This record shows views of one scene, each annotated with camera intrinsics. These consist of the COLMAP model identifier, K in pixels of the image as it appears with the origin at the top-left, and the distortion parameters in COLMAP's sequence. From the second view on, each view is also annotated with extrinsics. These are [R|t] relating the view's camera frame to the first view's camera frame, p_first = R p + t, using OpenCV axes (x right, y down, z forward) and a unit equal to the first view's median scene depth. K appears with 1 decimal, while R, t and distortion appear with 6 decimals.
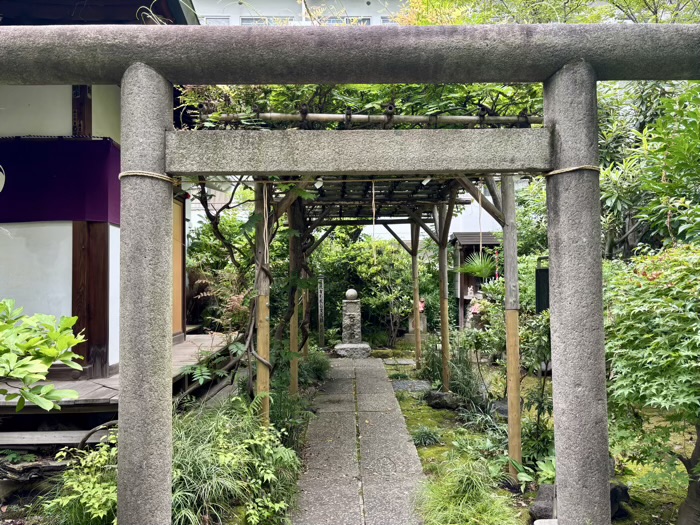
lens RADIAL K [[531.1, 0, 357.2], [0, 531.1, 259.6], [0, 0, 1]] dist [0.052917, -0.057546]
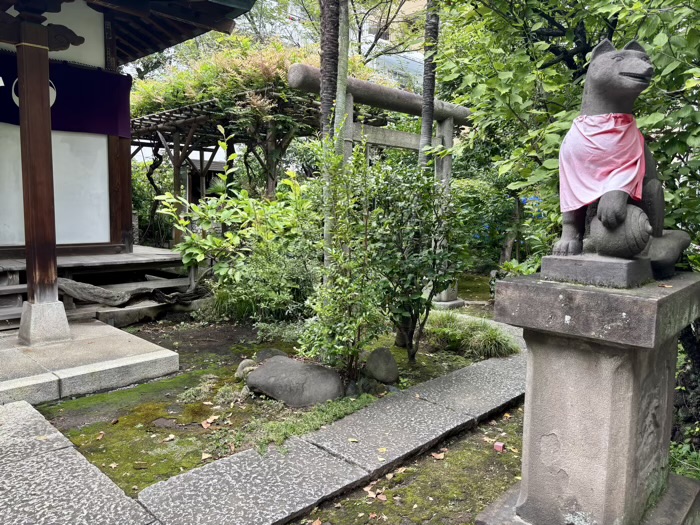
lens RADIAL K [[531.1, 0, 354.5], [0, 531.1, 260.7], [0, 0, 1]] dist [0.052917, -0.057546]
pose [[0.715783, -0.046116, 0.696799, -0.481553], [-0.047972, 0.992213, 0.114947, 0.025113], [-0.696673, -0.115704, 0.707996, -0.182643]]
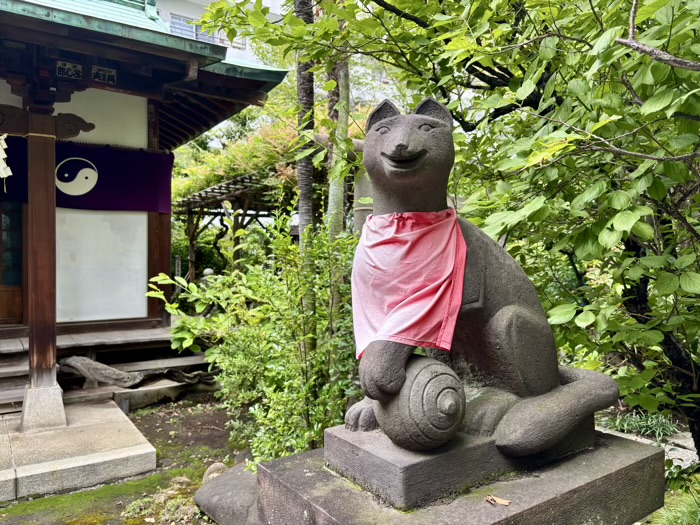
lens RADIAL K [[531.1, 0, 361.0], [0, 531.1, 263.9], [0, 0, 1]] dist [0.052917, -0.057546]
pose [[0.844360, 0.008601, 0.535707, -0.373578], [-0.027230, 0.999268, 0.026875, 0.003634], [-0.535084, -0.037279, 0.843976, -0.198924]]
